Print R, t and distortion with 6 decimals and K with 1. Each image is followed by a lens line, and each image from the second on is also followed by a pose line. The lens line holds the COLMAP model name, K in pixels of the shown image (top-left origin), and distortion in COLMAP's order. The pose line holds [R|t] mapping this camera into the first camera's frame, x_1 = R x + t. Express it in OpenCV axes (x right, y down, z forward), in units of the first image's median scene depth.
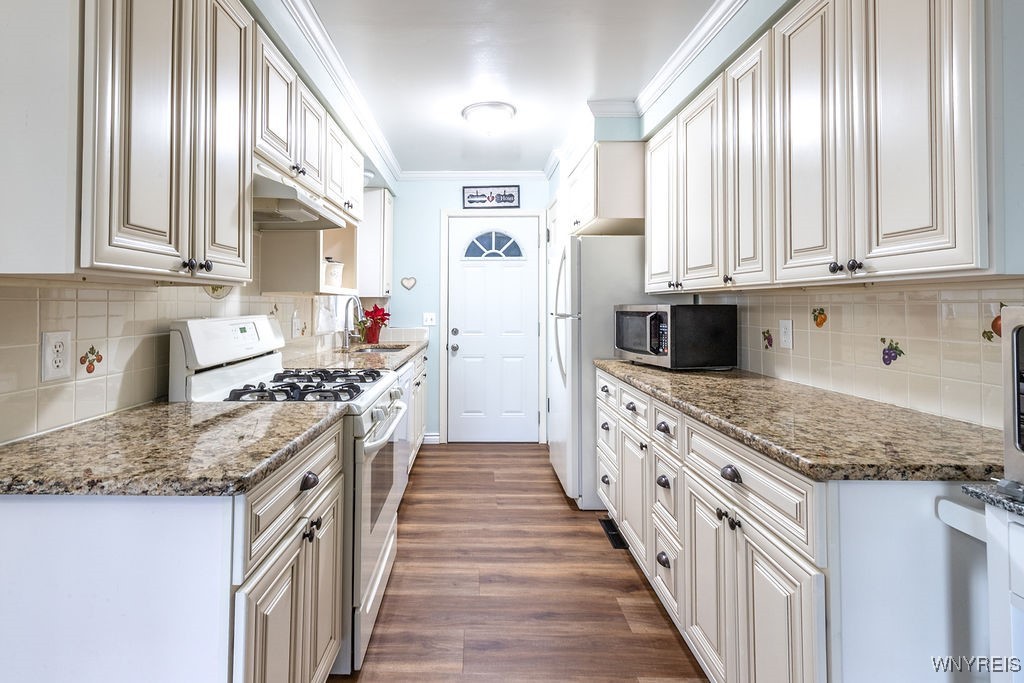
lens RADIAL K [[494.3, 0, 470.6], [0, 494.3, 289.8], [0, 0, 1]] dist [0.004521, 0.000070]
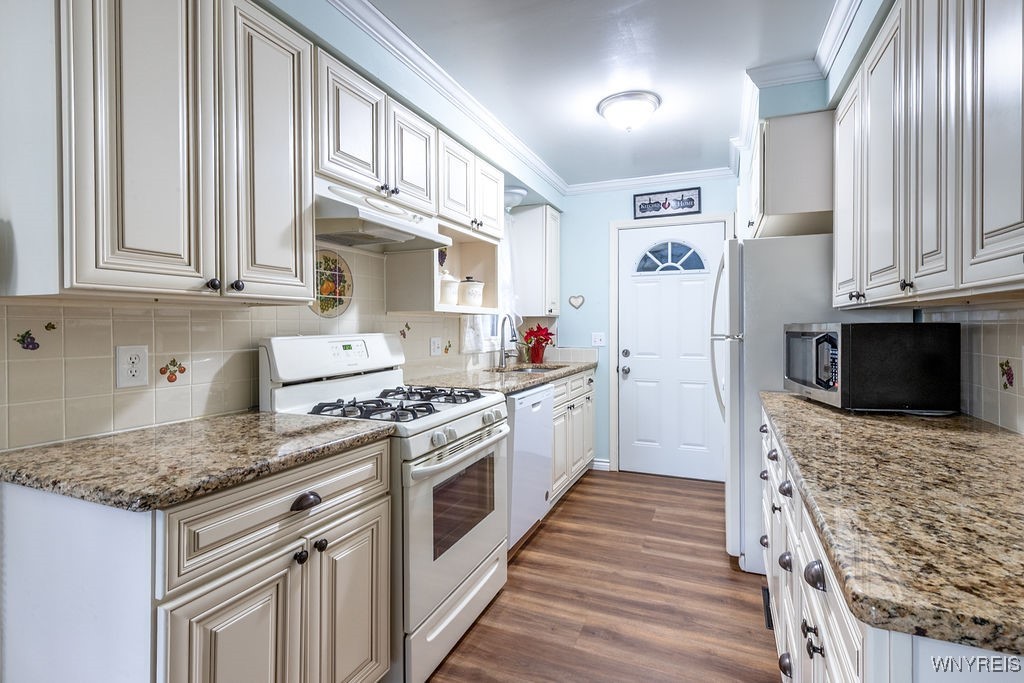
lens RADIAL K [[489.8, 0, 512.9], [0, 489.8, 322.4], [0, 0, 1]] dist [0.005179, -0.000279]
pose [[0.929037, -0.002028, -0.369982, 0.196147], [0.011397, 0.999667, 0.023138, 0.005999], [0.369812, -0.025713, 0.928751, 0.120904]]
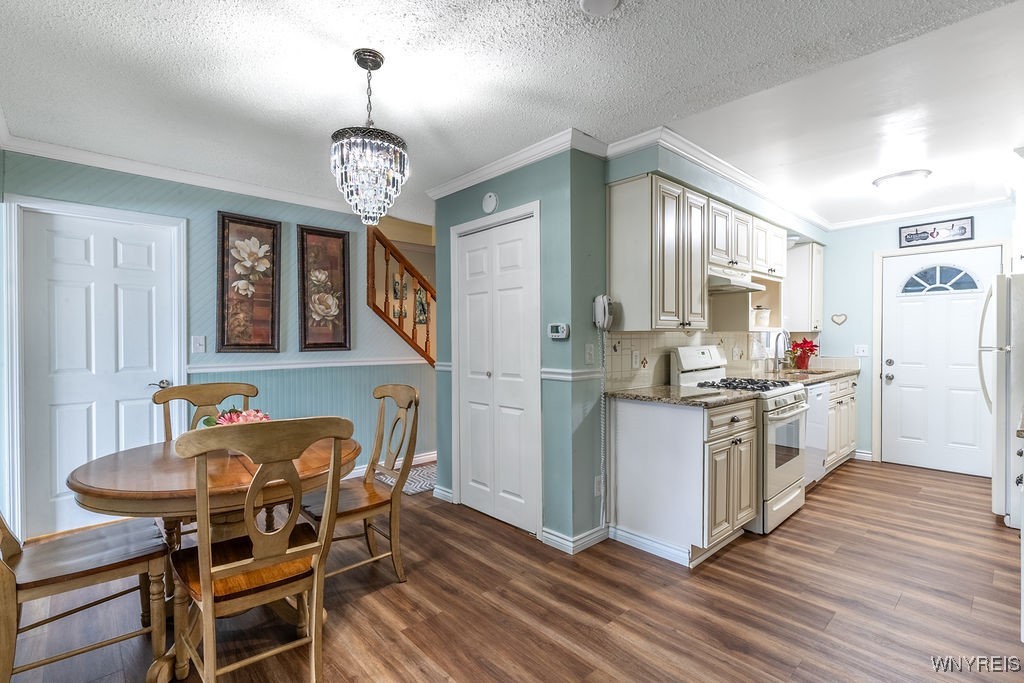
lens RADIAL K [[470.1, 0, 516.7], [0, 470.1, 343.0], [0, 0, 1]] dist [0.000442, 0.000246]
pose [[0.699973, 0.006102, -0.714143, 0.234327], [0.026466, 0.999055, 0.034478, -0.027410], [0.713679, -0.043034, 0.699150, -0.552418]]
